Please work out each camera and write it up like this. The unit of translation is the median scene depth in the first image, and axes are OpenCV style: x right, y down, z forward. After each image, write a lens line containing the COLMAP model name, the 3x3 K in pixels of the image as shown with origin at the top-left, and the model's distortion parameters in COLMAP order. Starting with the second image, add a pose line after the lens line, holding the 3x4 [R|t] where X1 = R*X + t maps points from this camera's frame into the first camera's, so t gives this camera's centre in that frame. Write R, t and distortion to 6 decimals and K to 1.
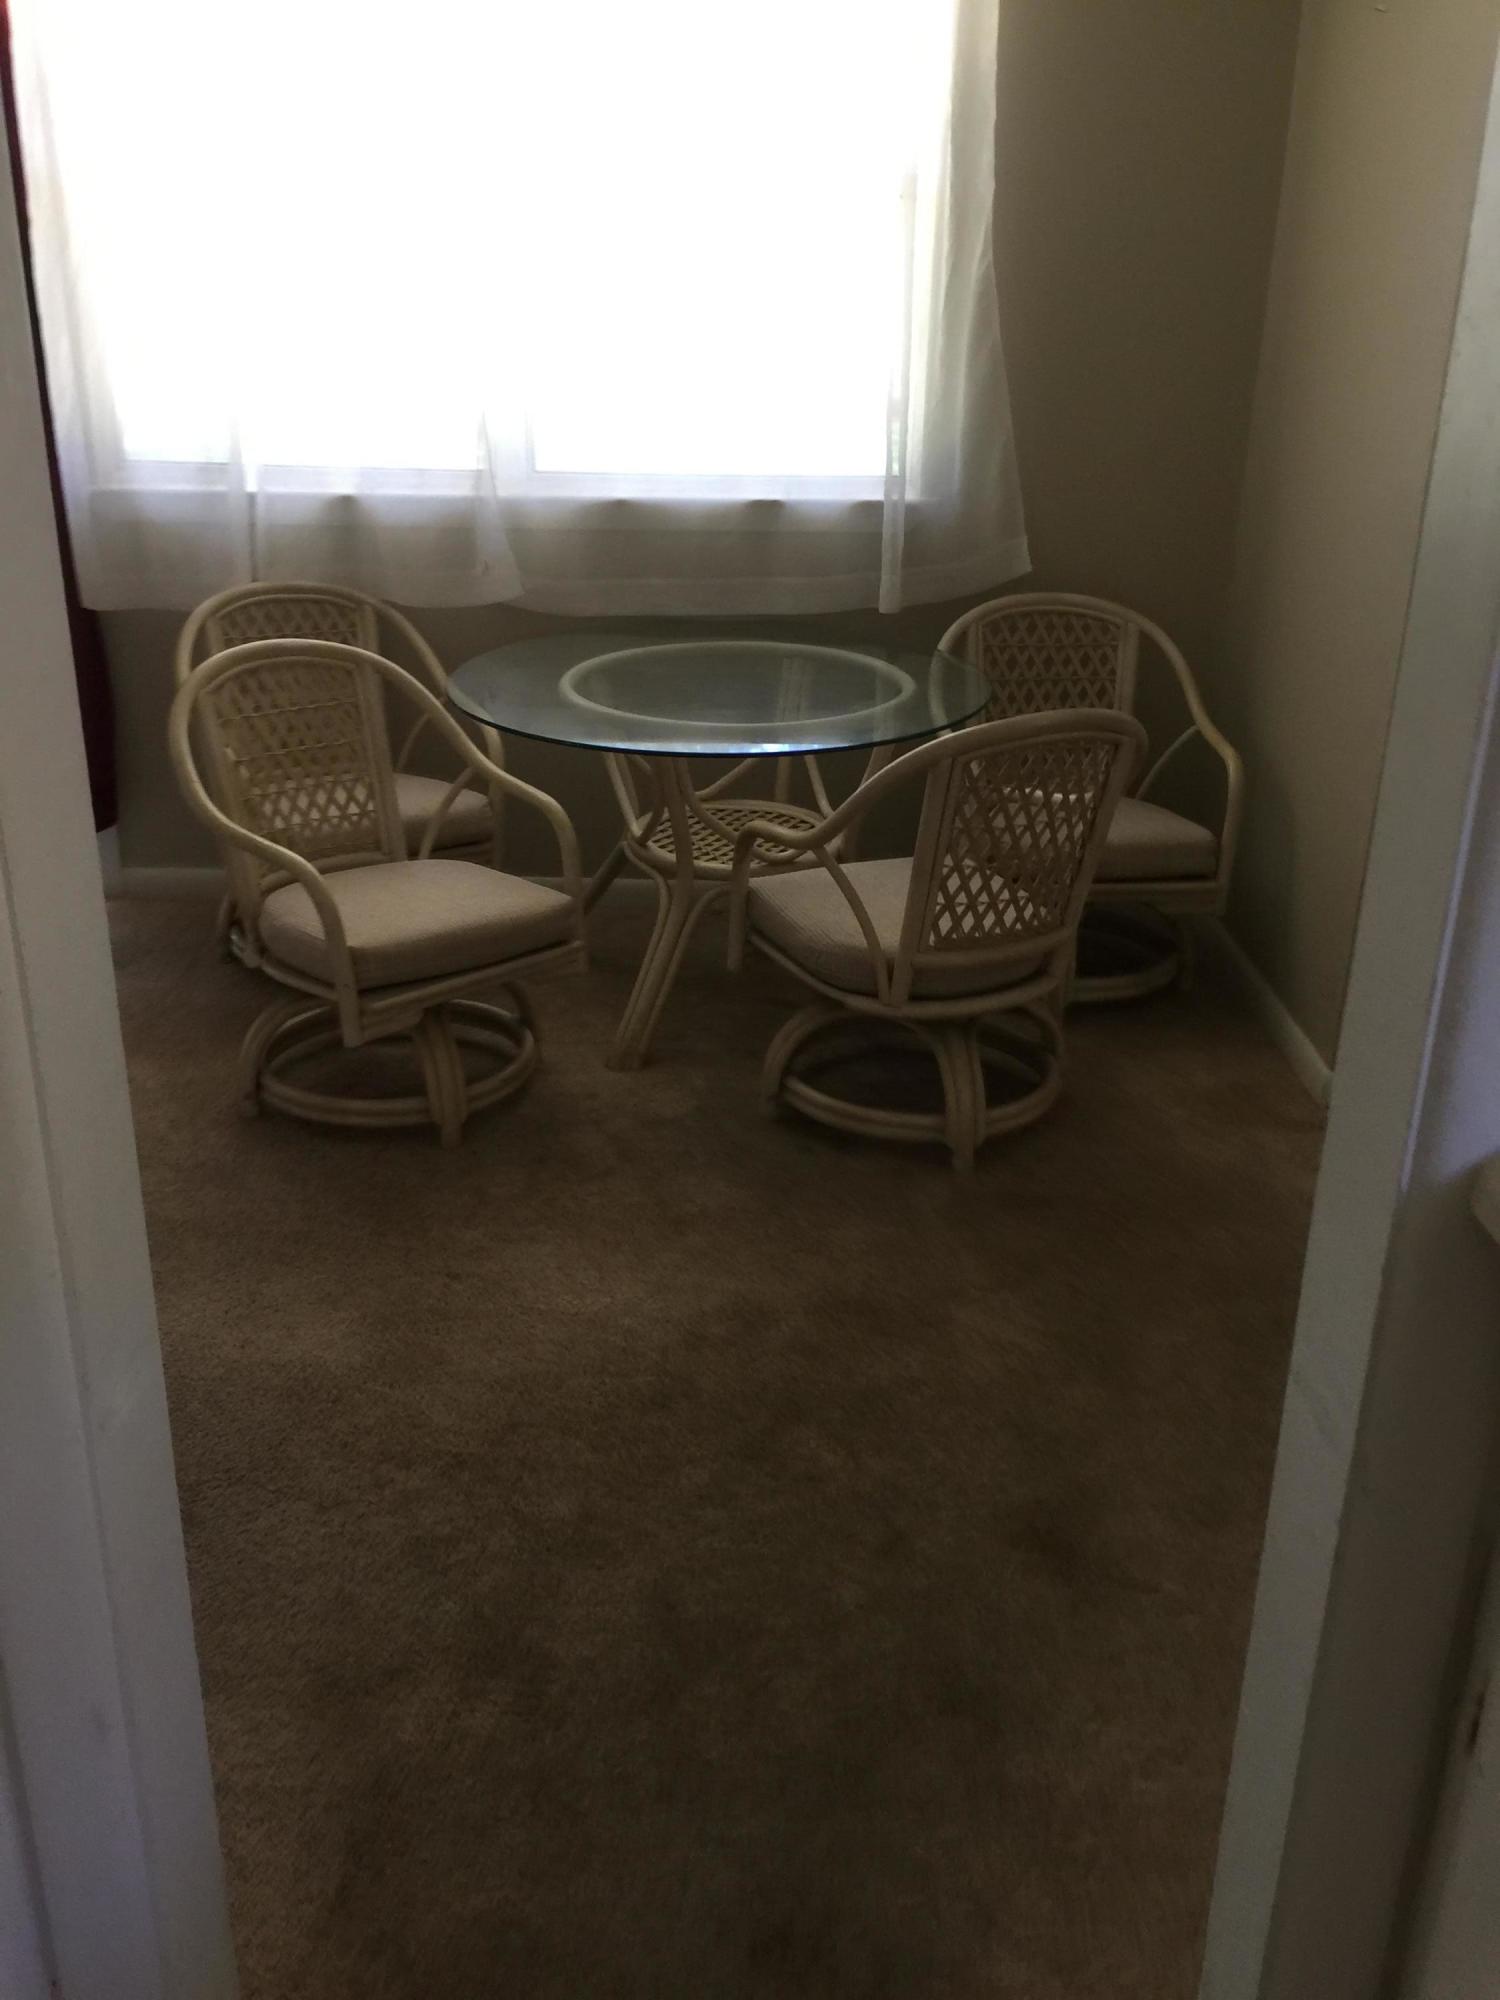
lens RADIAL K [[1732.8, 0, 750.0], [0, 1732.8, 1000.0], [0, 0, 1]] dist [0.047980, -0.001266]
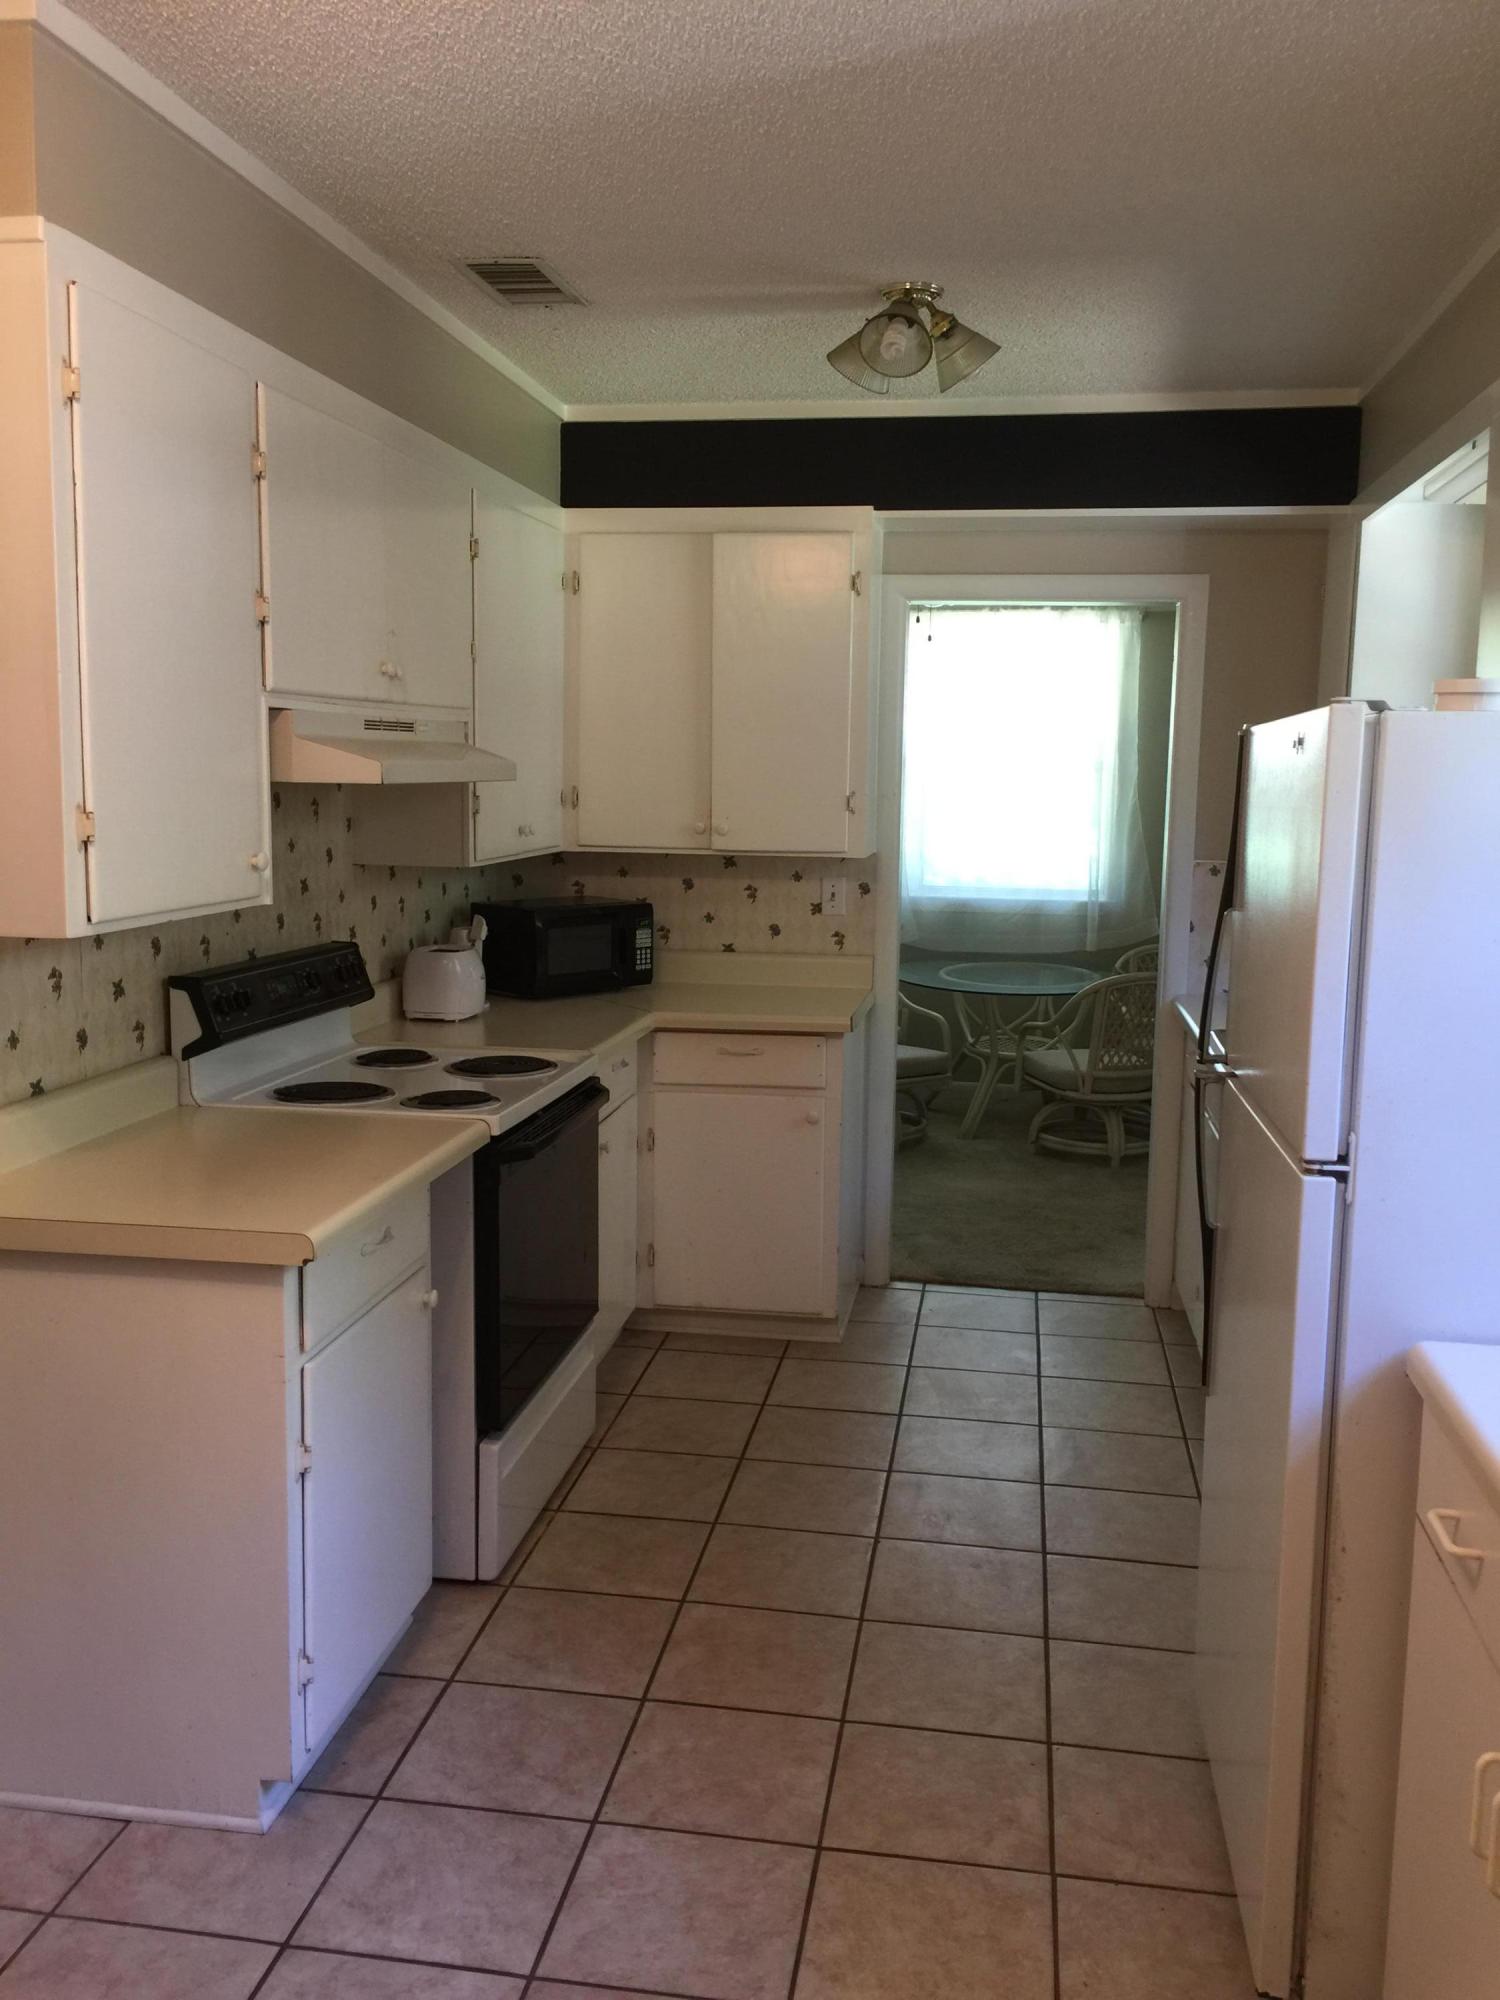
lens RADIAL K [[1732.8, 0, 750.0], [0, 1732.8, 1000.0], [0, 0, 1]] dist [0.047980, -0.001266]
pose [[0.989726, 0.019882, -0.141587, -0.035175], [-0.053439, 0.969954, -0.237347, 0.426375], [0.132614, 0.242475, 0.961051, -1.273620]]
